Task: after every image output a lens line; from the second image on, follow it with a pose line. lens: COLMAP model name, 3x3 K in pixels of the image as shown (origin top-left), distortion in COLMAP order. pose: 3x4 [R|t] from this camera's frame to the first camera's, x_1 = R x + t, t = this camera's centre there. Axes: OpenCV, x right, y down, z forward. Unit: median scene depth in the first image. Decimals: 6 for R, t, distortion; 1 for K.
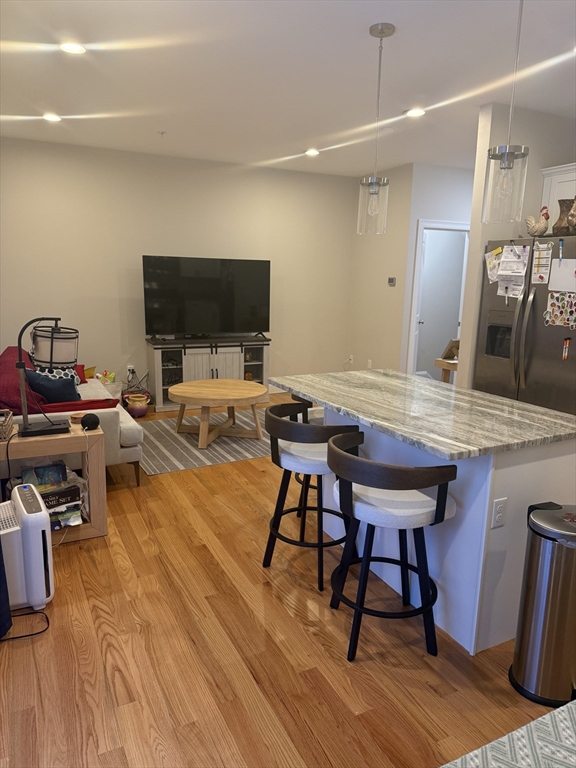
lens RADIAL K [[542.6, 0, 285.7], [0, 542.6, 384.6], [0, 0, 1]] dist [0.000749, -0.002858]
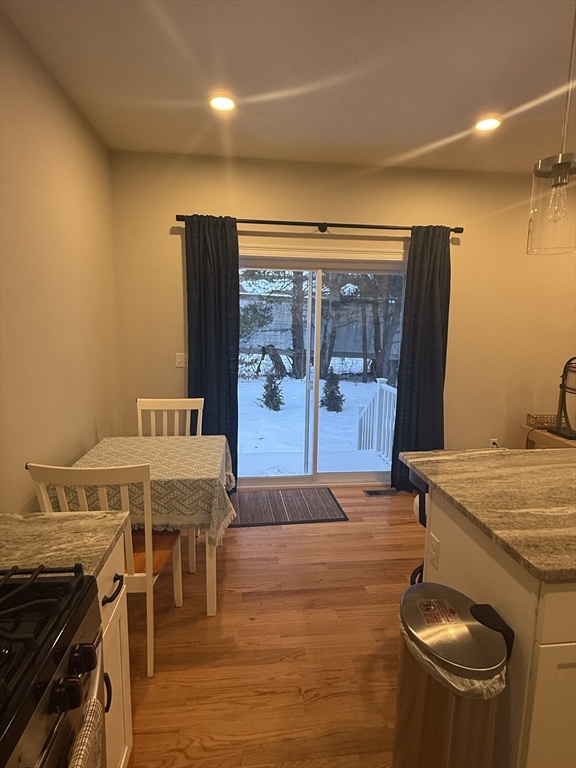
lens RADIAL K [[404.9, 0, 288.7], [0, 404.9, 384.5], [0, 0, 1]] dist [0.007891, -0.000528]
pose [[-0.341080, 0.116518, -0.932785, 0.678055], [-0.203770, 0.959530, 0.194369, -0.089400], [0.917683, 0.256369, -0.303533, 0.527047]]
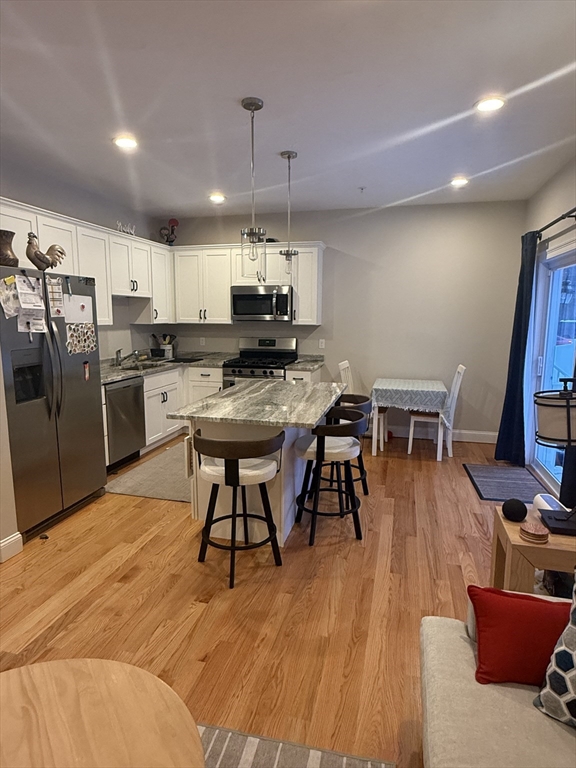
lens RADIAL K [[446.9, 0, 287.2], [0, 446.9, 382.1], [0, 0, 1]] dist [0.001722, 0.000282]
pose [[-0.751887, -0.120839, 0.648124, -0.436966], [0.111645, 0.945525, 0.305807, -0.287268], [-0.649770, 0.302292, -0.697437, 1.379281]]
